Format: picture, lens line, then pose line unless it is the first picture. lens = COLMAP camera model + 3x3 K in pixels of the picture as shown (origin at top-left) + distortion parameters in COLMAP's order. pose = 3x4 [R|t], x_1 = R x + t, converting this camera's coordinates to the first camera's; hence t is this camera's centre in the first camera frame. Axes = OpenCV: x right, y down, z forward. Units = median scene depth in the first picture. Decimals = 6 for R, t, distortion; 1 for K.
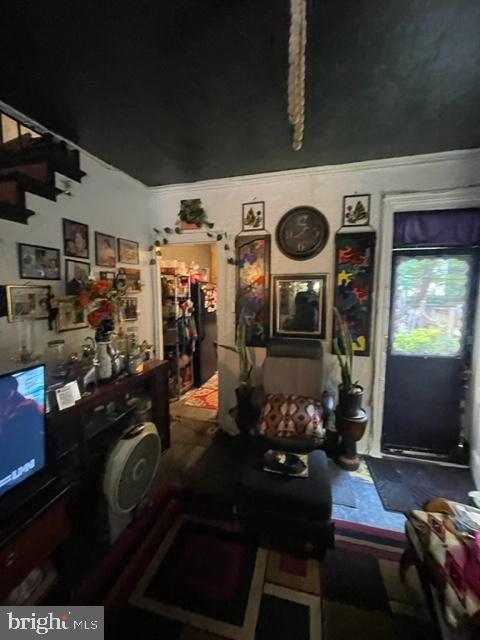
lens RADIAL K [[258.7, 0, 241.0], [0, 258.7, 317.2], [0, 0, 1]] dist [-0.001150, -0.002349]
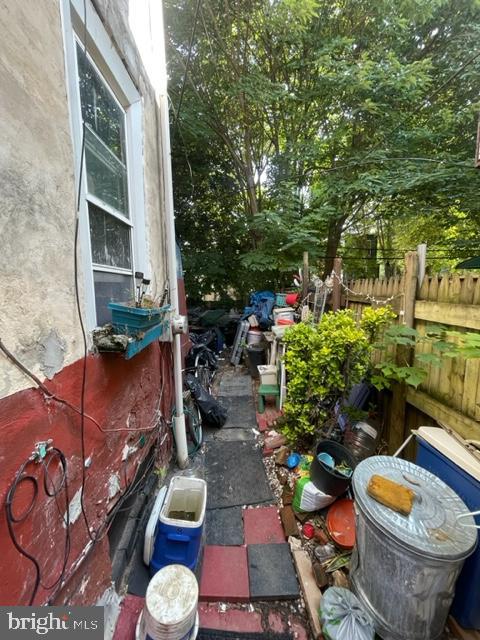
lens RADIAL K [[258.5, 0, 238.3], [0, 258.5, 317.2], [0, 0, 1]] dist [-0.002095, 0.000688]
pose [[0.955544, -0.042863, 0.291717, 0.867749], [0.039326, 0.999065, 0.017983, 0.089185], [-0.292215, -0.005712, 0.956336, 1.364765]]
